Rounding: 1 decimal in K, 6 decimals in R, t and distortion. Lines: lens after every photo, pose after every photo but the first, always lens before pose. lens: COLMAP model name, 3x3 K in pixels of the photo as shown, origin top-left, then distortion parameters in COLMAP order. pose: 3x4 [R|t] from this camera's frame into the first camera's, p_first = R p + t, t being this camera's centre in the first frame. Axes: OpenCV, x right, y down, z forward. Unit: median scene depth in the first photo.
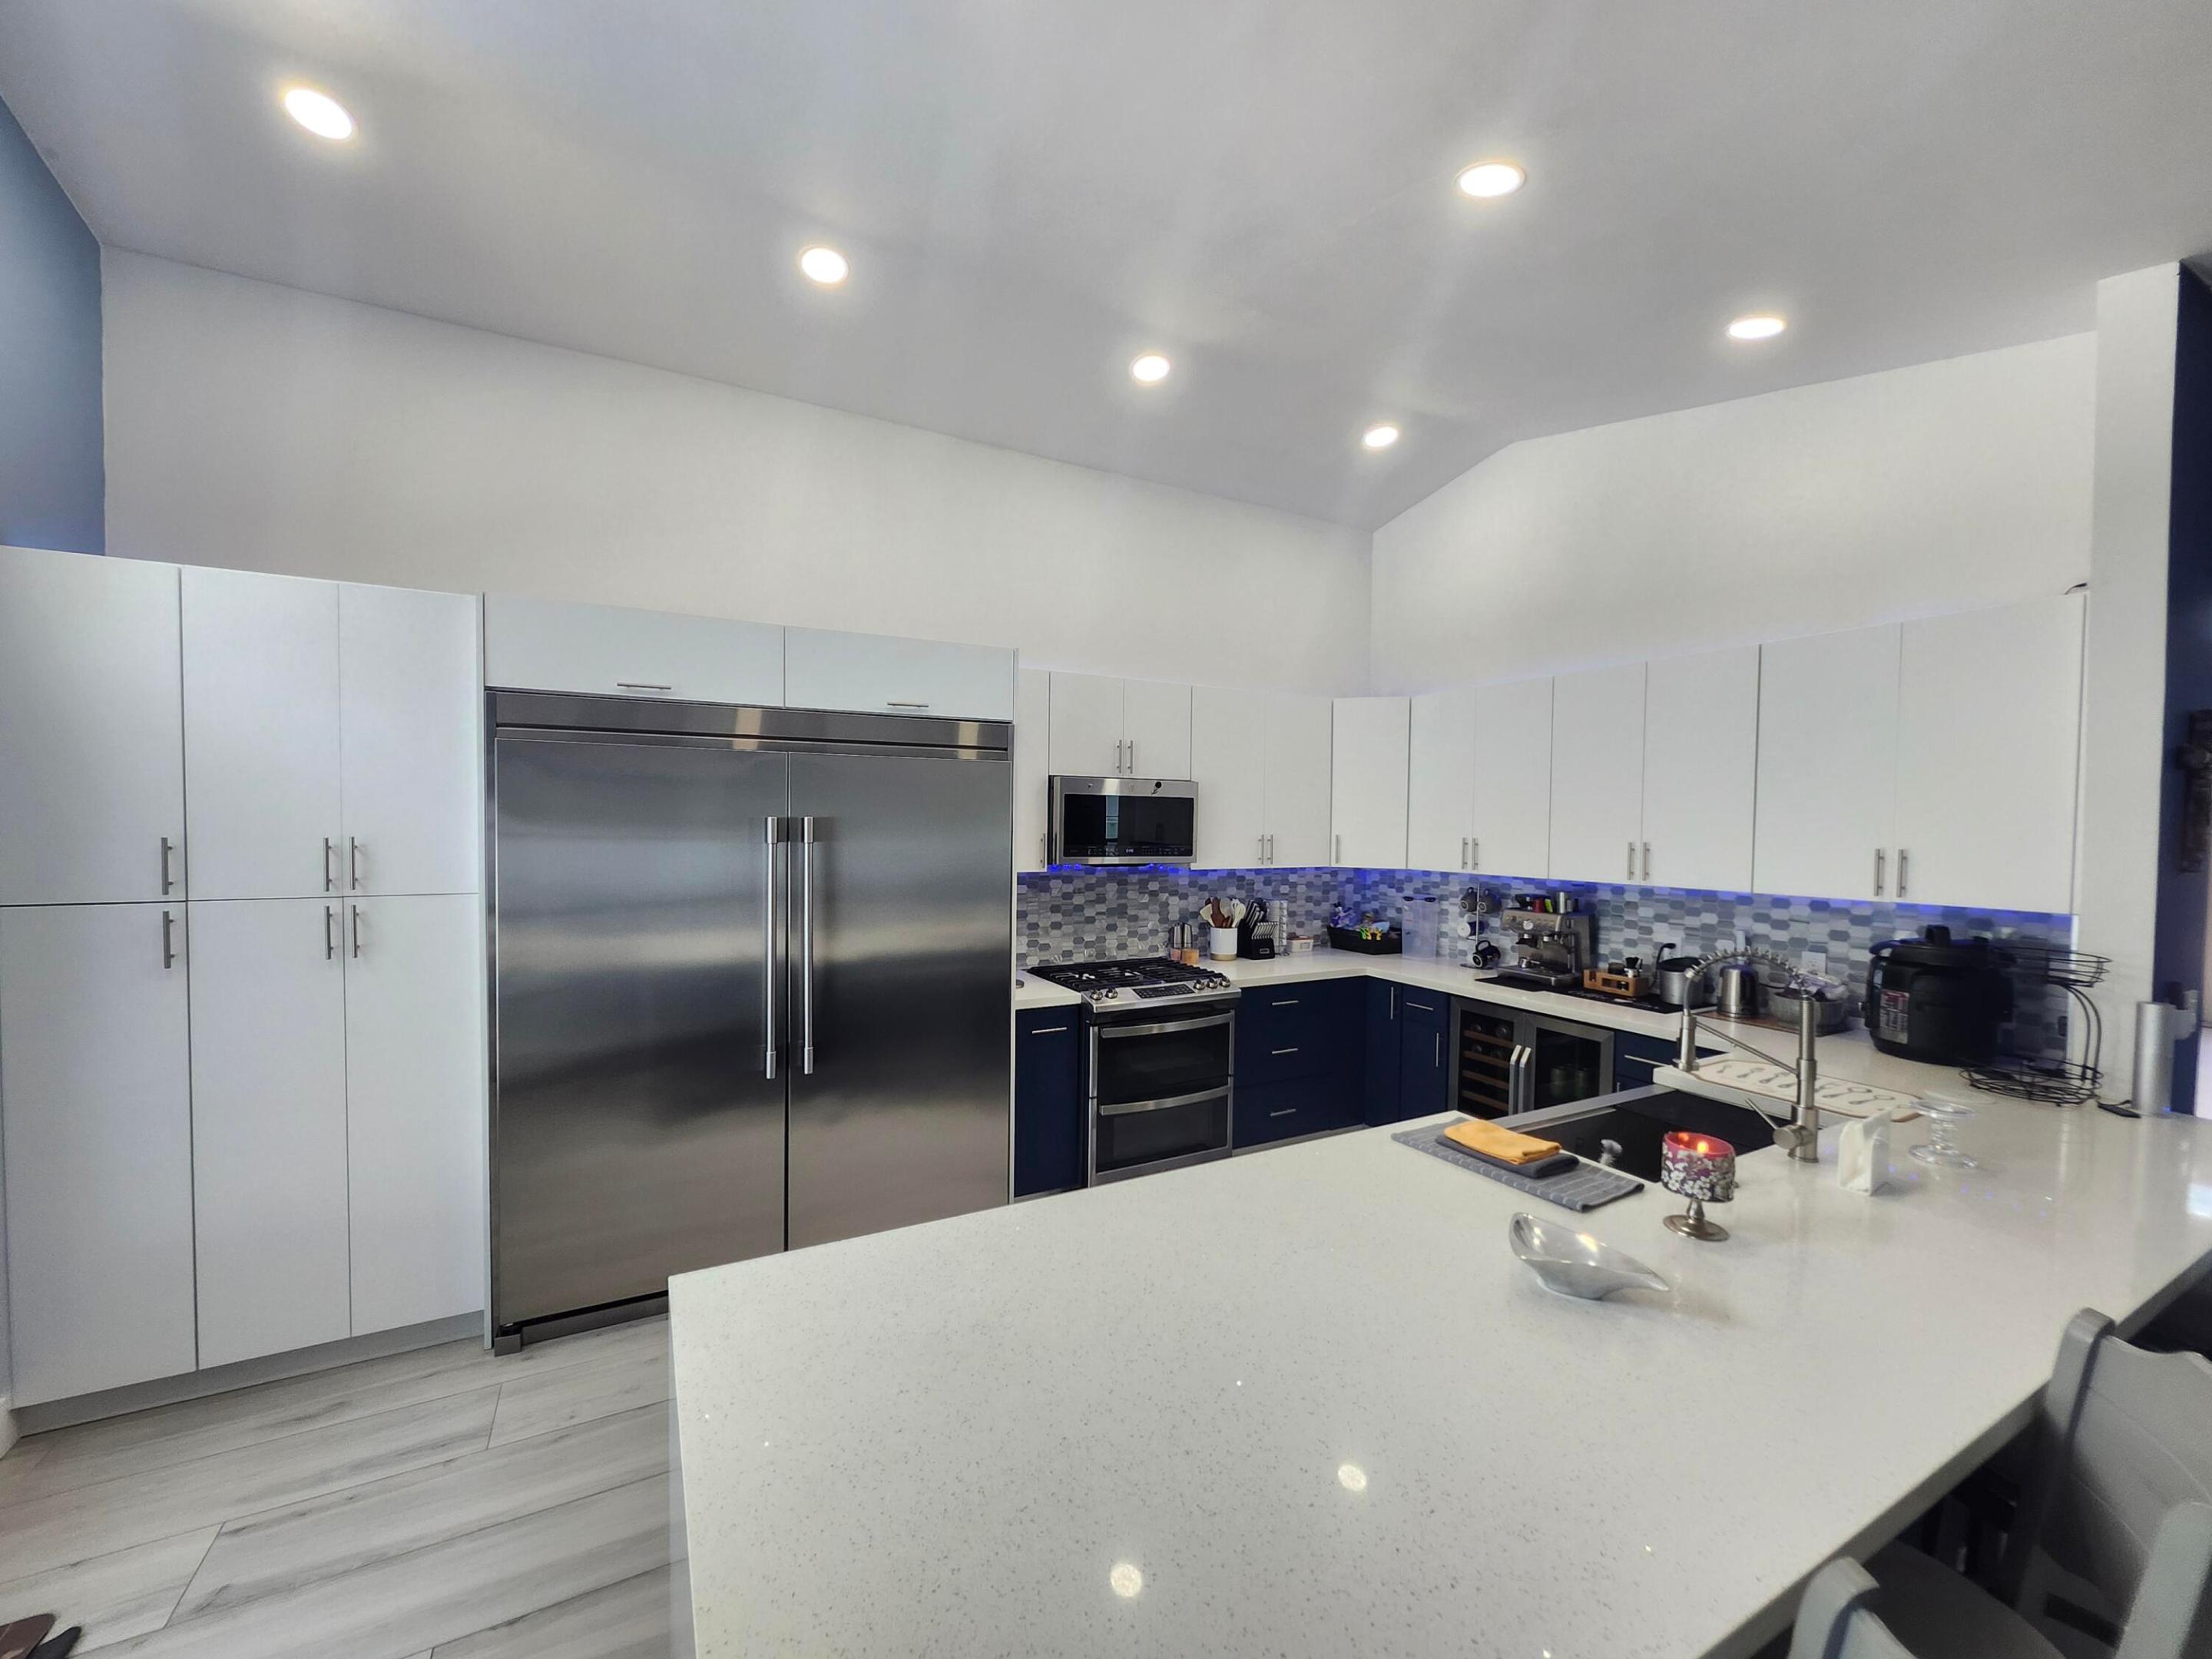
lens RADIAL K [[896.3, 0, 1116.5], [0, 896.3, 840.1], [0, 0, 1]] dist [0.001383, 0.000078]
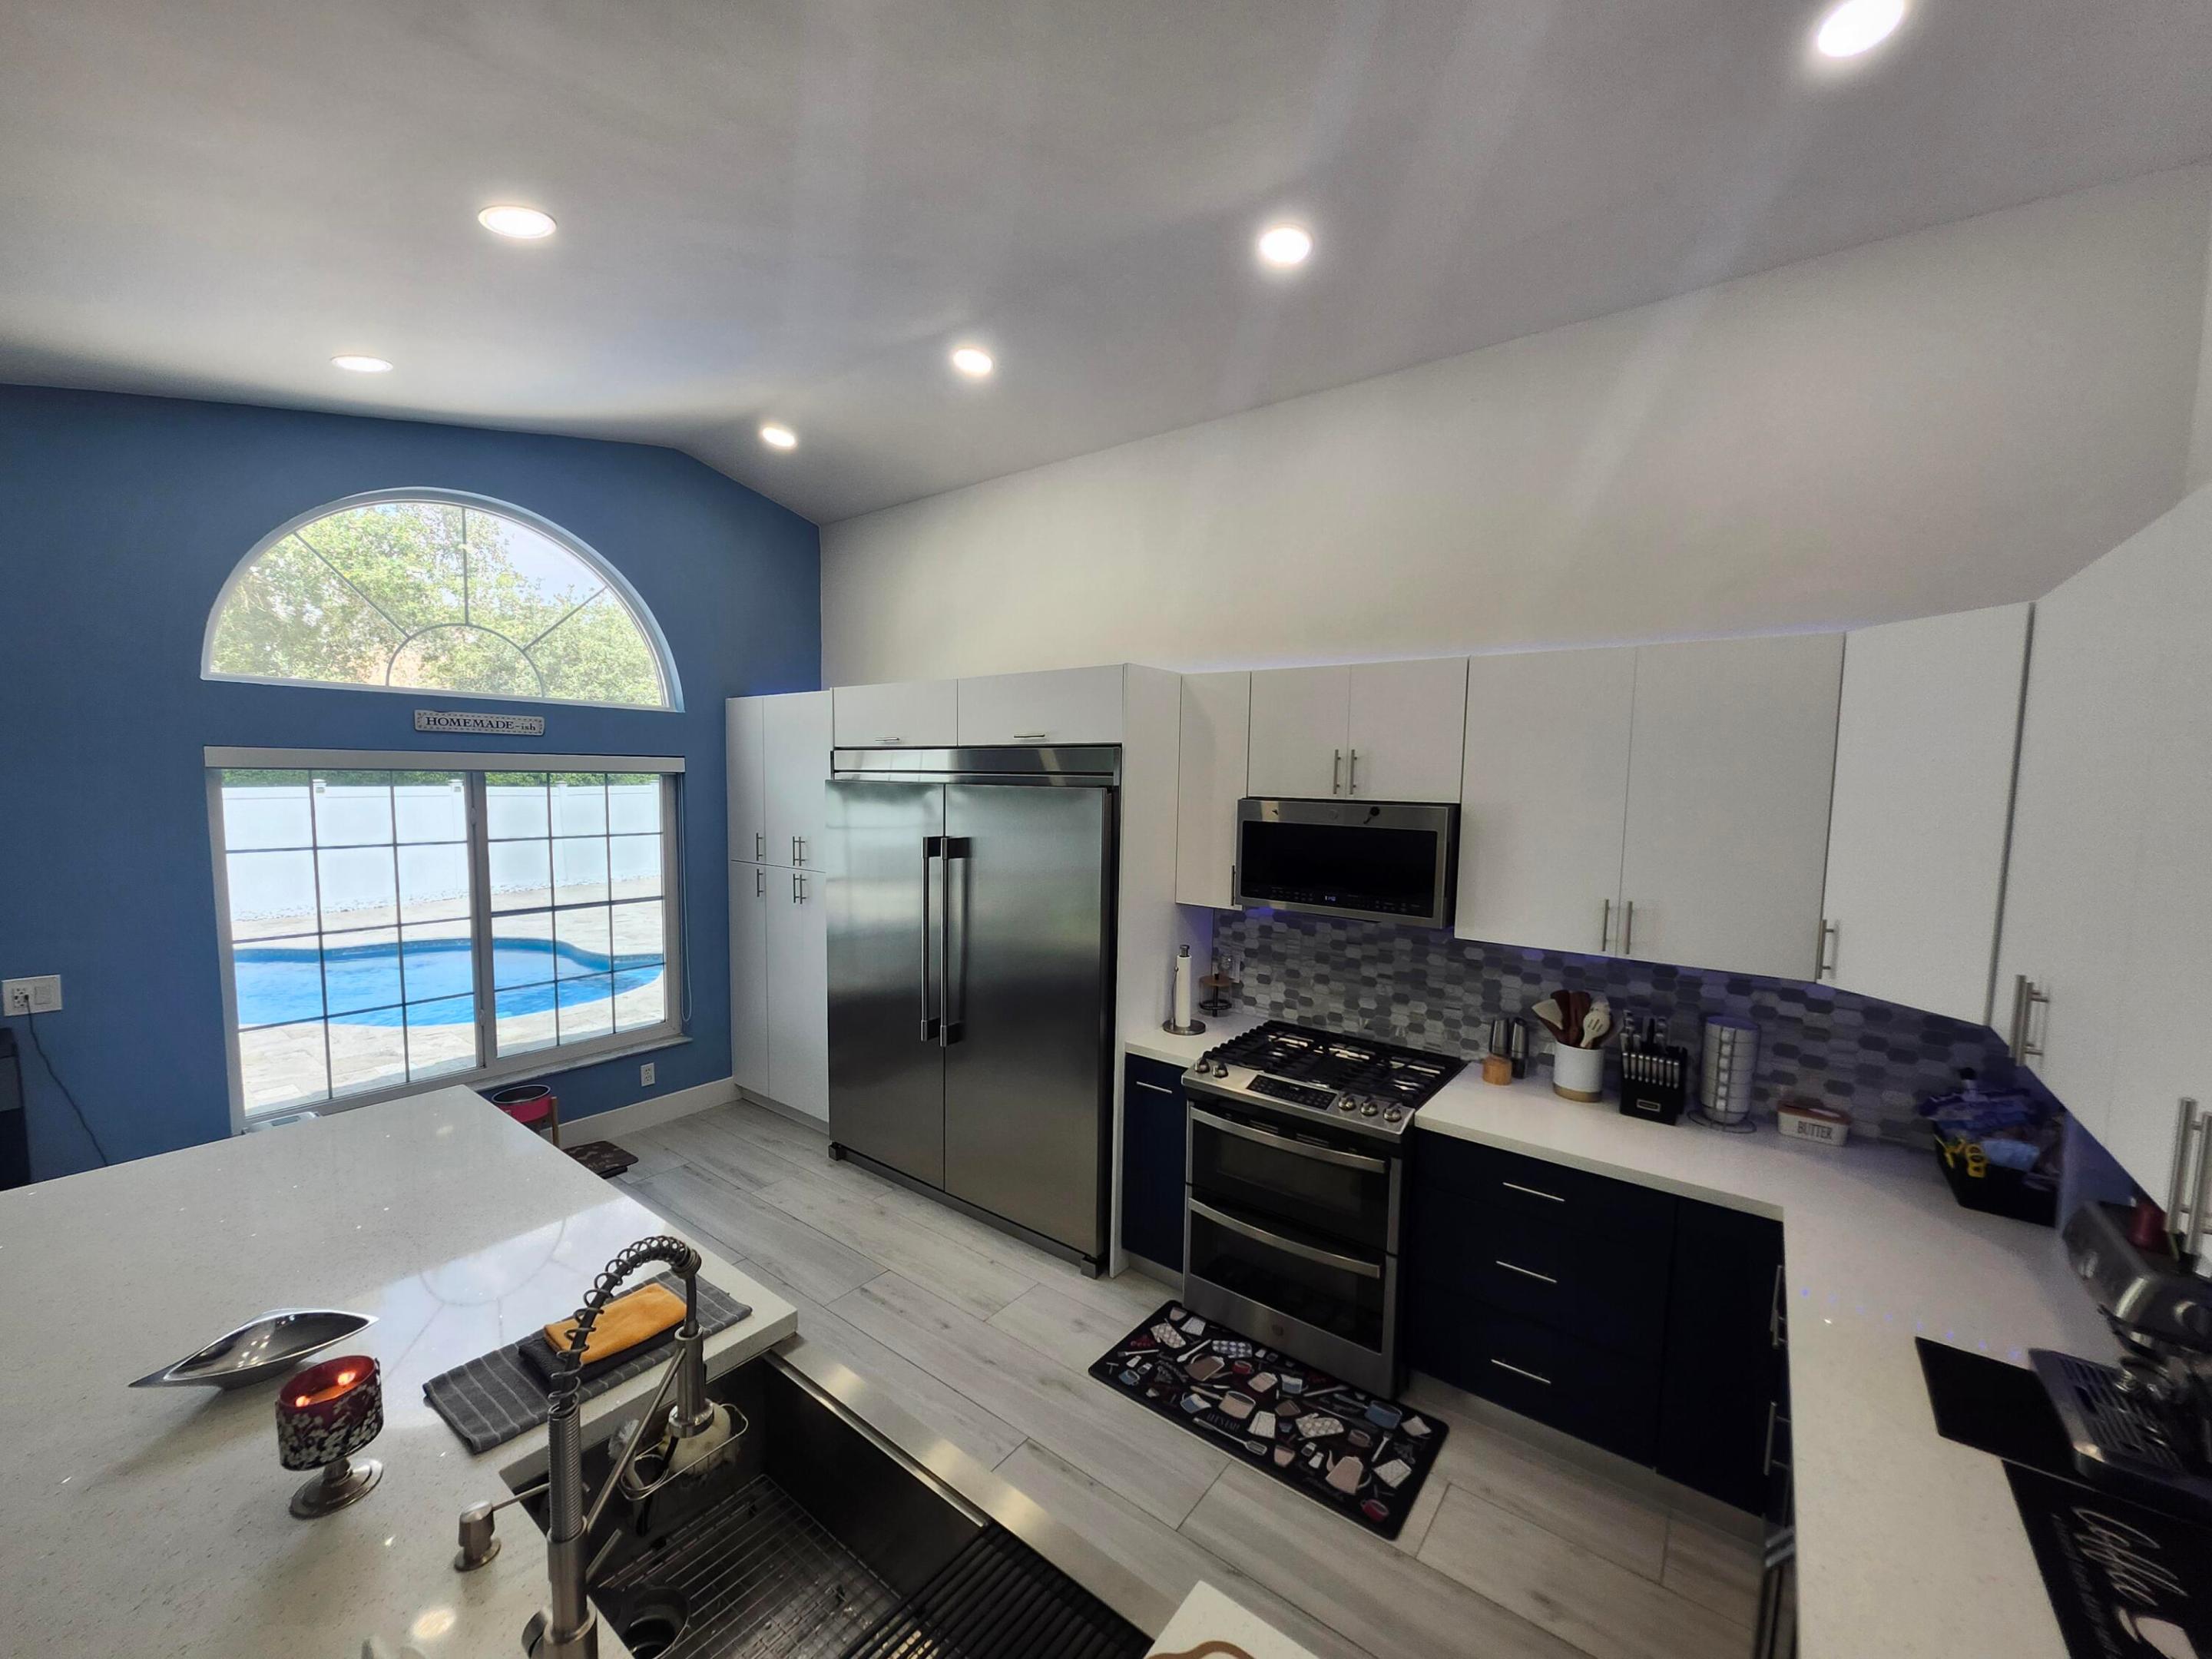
lens RADIAL K [[870.7, 0, 1092.7], [0, 870.7, 848.7], [0, 0, 1]] dist [0.000896, -0.000050]
pose [[0.387037, 0.071827, -0.919262, 0.557391], [-0.035899, 0.997379, 0.062816, -0.062371], [0.921365, 0.008689, 0.388602, 0.497845]]
